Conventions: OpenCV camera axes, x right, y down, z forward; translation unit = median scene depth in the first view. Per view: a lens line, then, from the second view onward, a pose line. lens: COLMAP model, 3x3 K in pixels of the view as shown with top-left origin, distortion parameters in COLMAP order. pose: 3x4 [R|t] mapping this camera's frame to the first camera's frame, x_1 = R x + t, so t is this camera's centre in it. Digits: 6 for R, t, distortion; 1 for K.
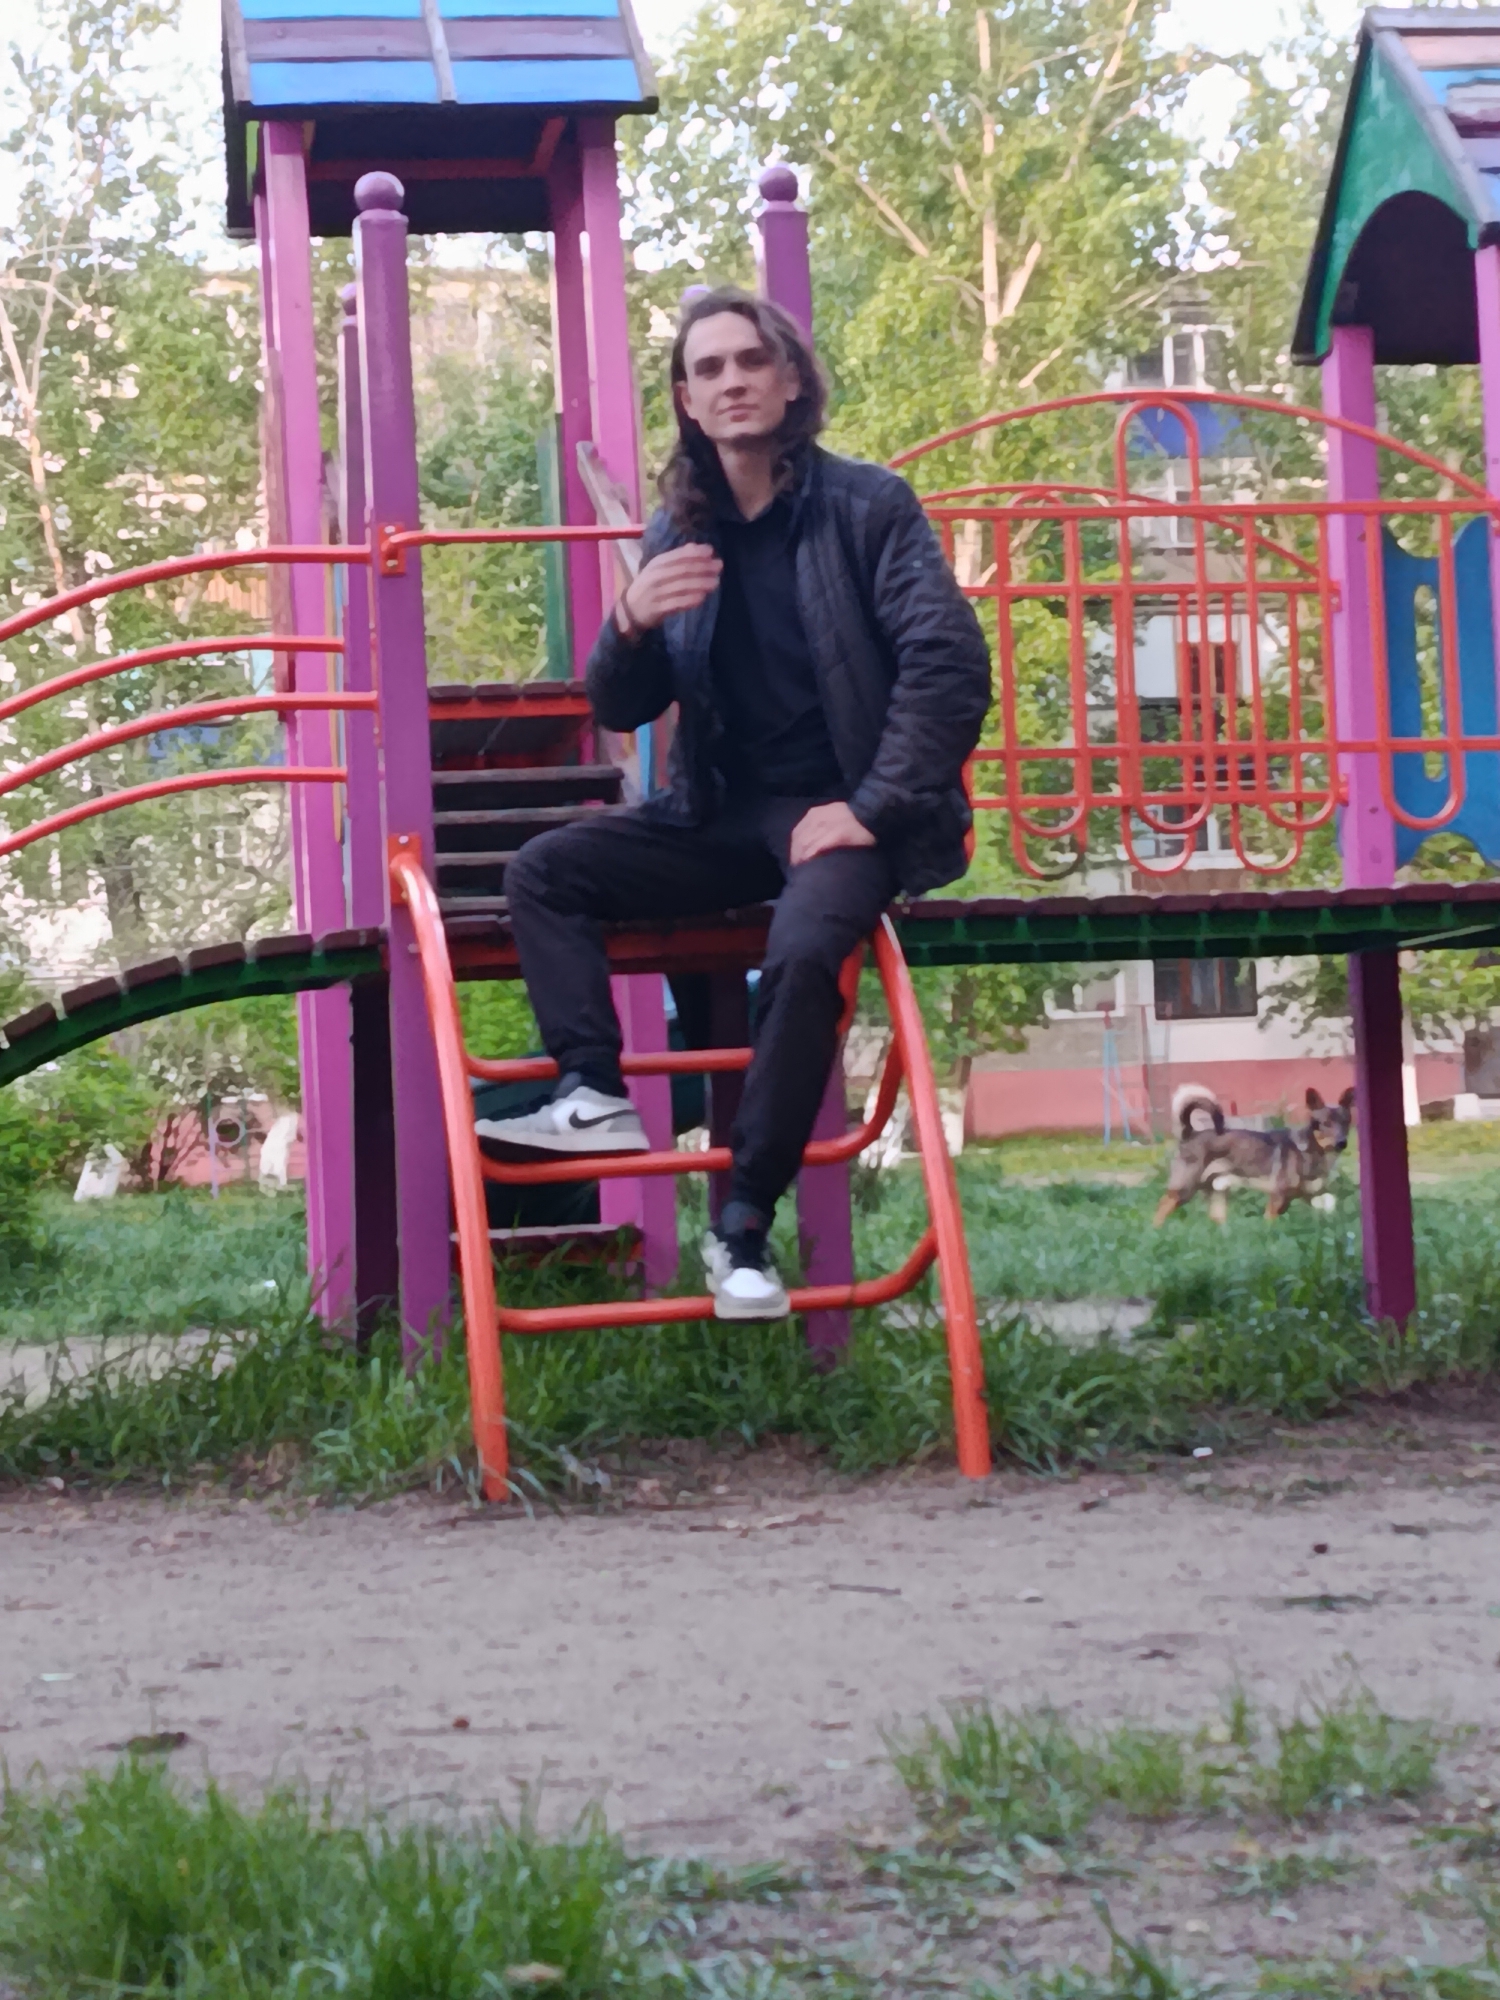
lens RADIAL K [[3961.8, 0, 793.0], [0, 3961.8, 989.9], [0, 0, 1]] dist [0.176170, 0.000000]
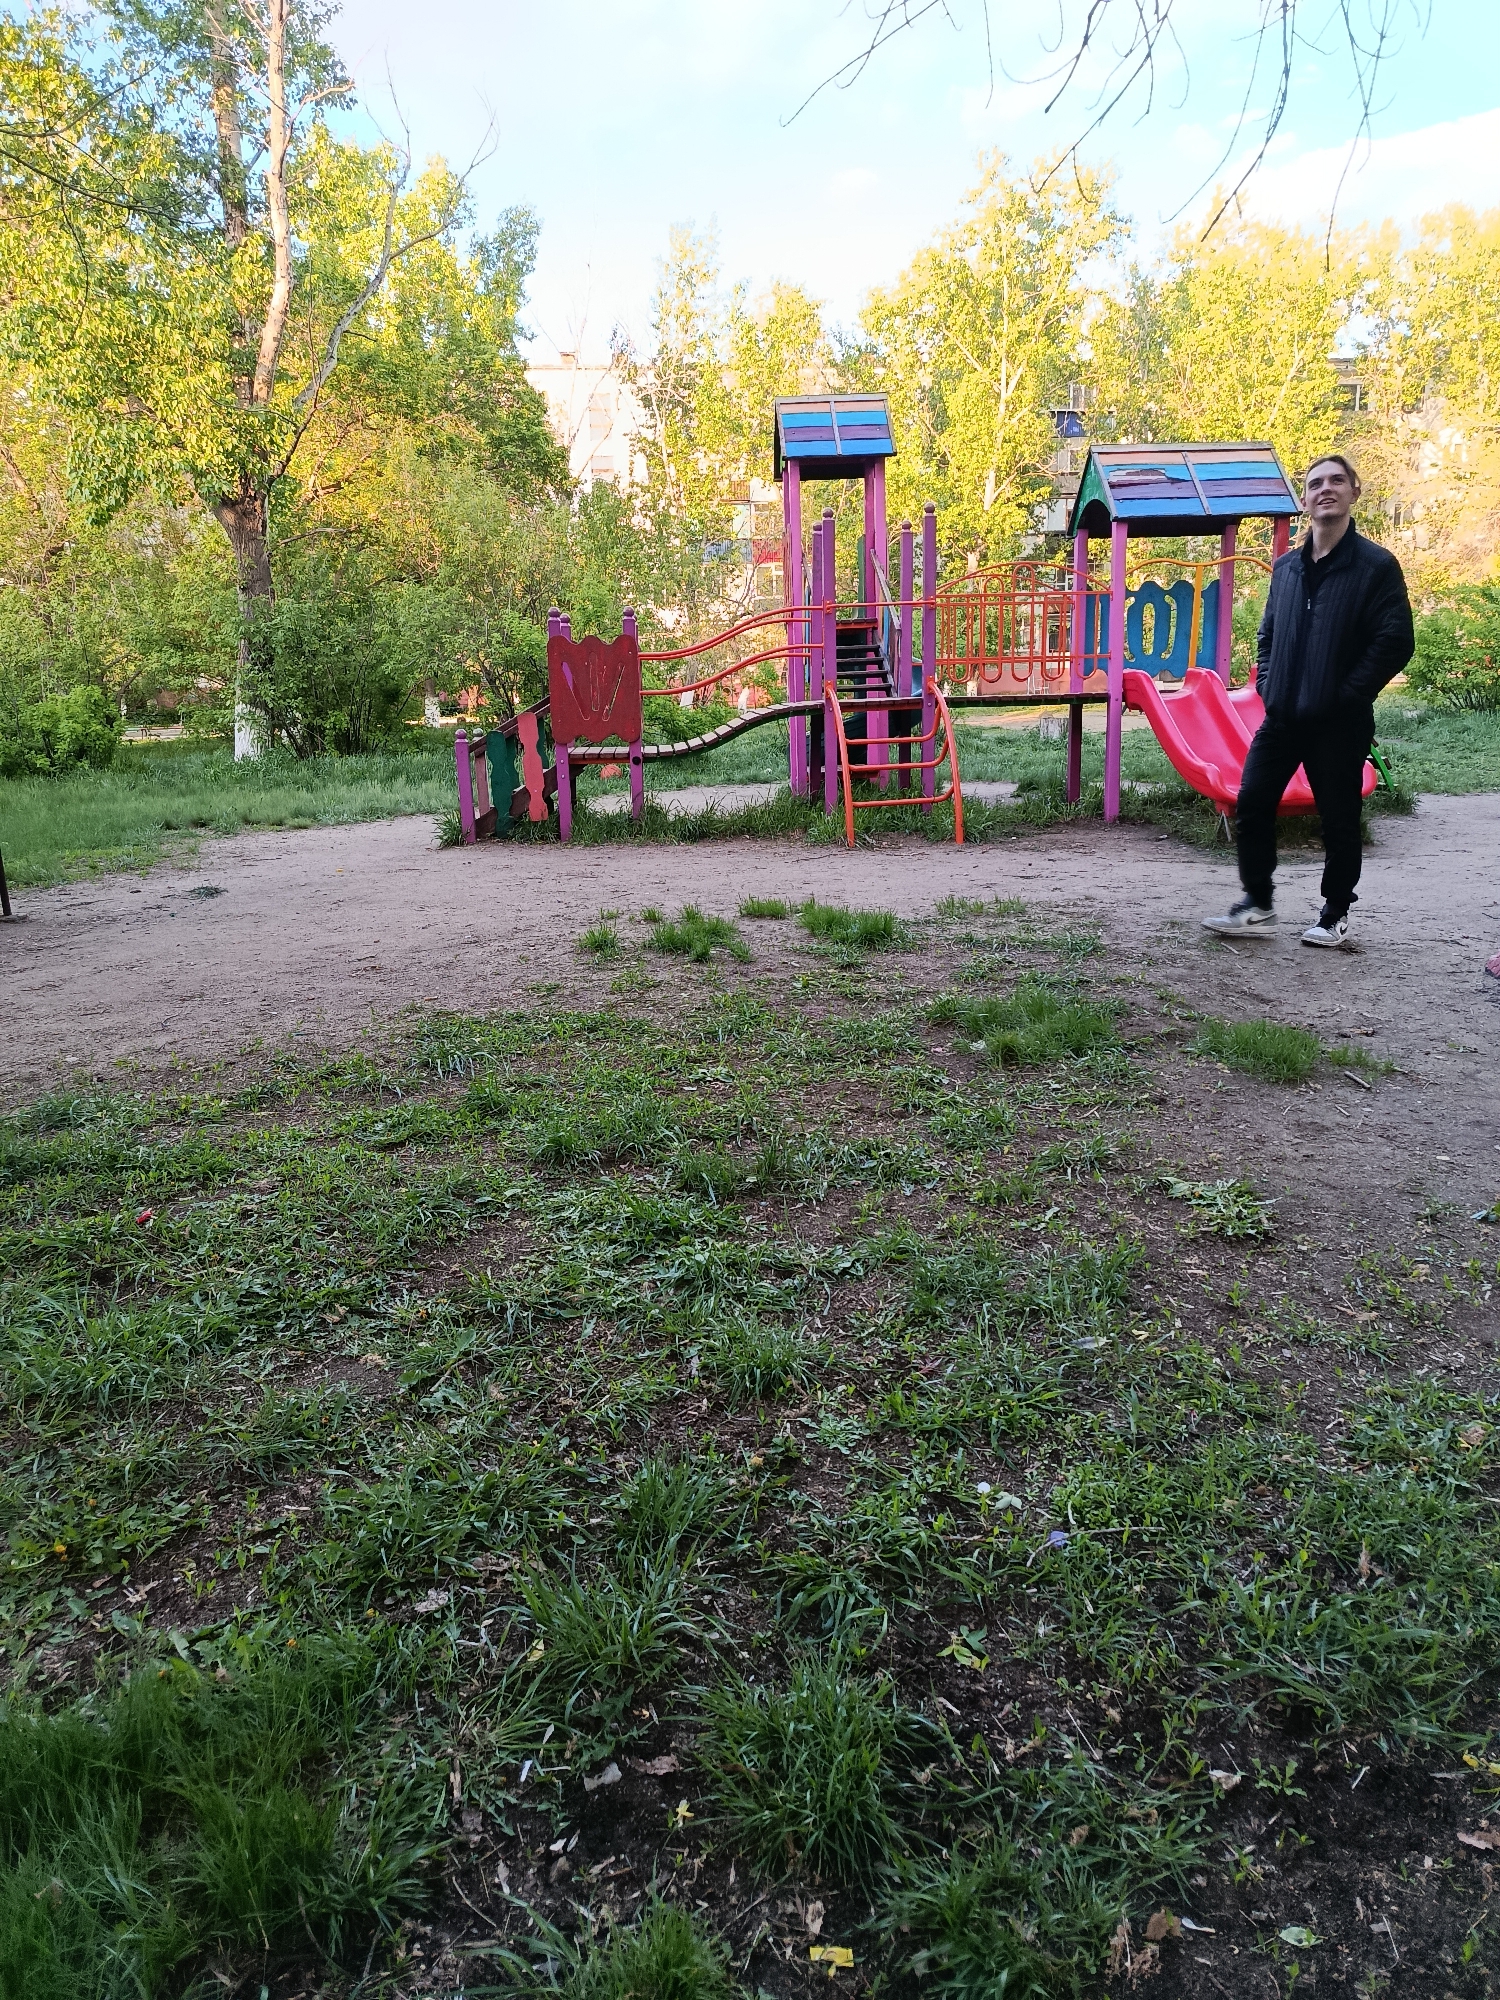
lens RADIAL K [[1397.6, 0, 762.3], [0, 1397.6, 1014.3], [0, 0, 1]] dist [0.044231, -0.037136]
pose [[0.994160, 0.042198, -0.099326, -0.006476], [-0.014197, 0.963524, 0.267245, -0.070420], [0.106980, -0.264274, 0.958496, -0.369277]]
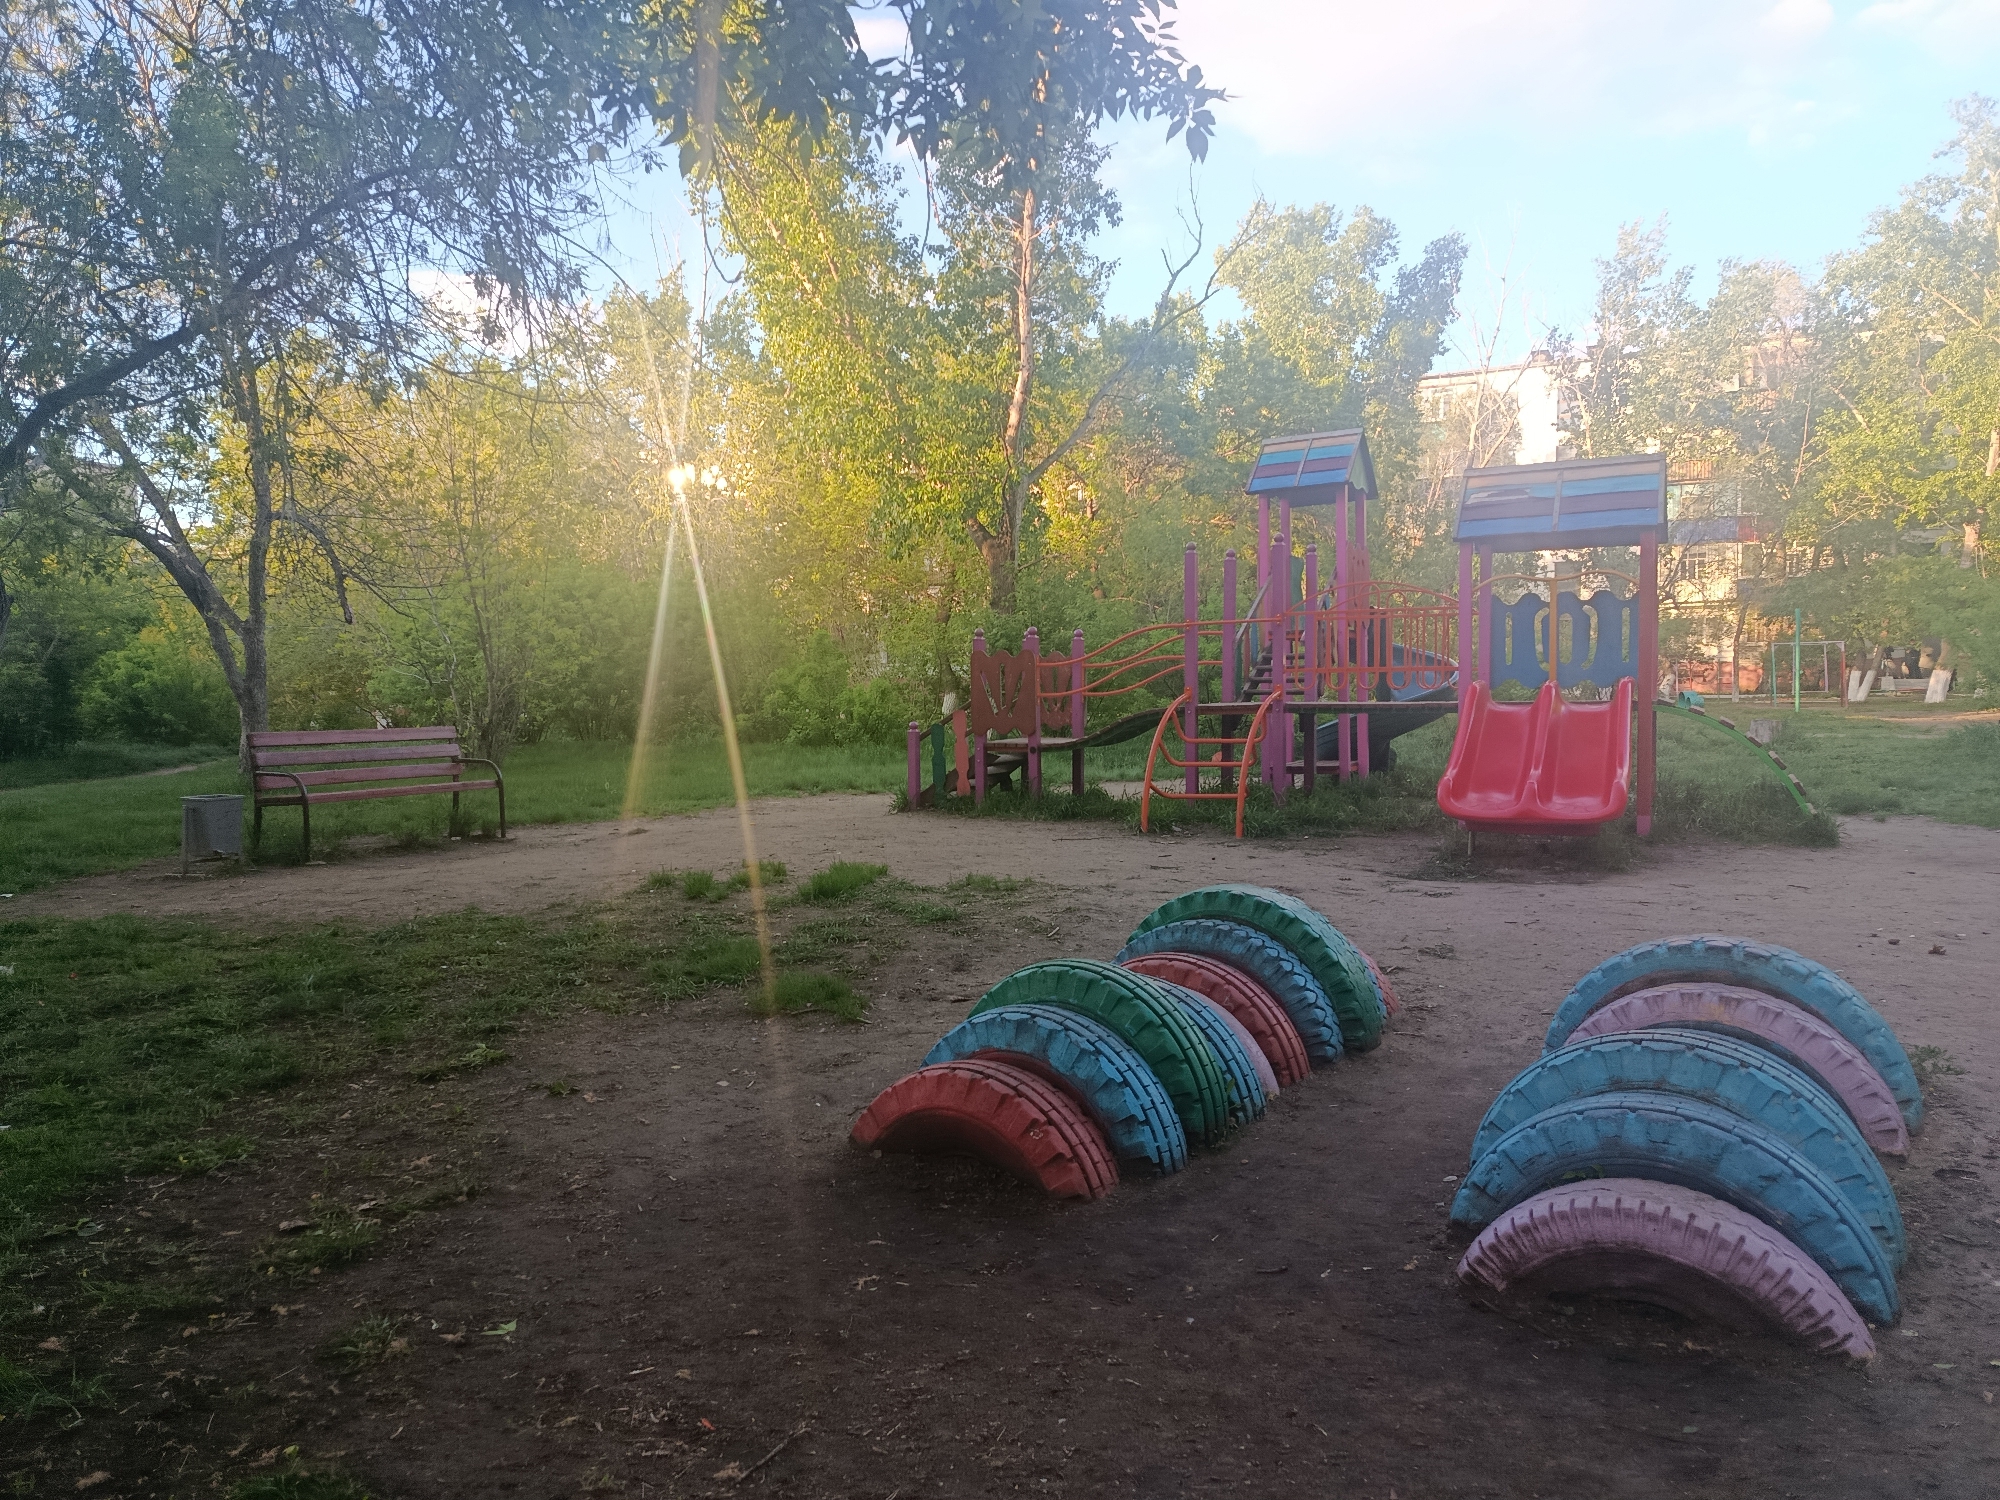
lens RADIAL K [[1397.6, 0, 994.7], [0, 1397.6, 756.2], [0, 0, 1]] dist [0.044231, -0.037136]
pose [[0.789303, 0.063395, -0.610722, 0.545697], [0.003563, 0.994166, 0.107802, -0.102490], [0.613993, -0.087264, 0.784473, -0.316804]]
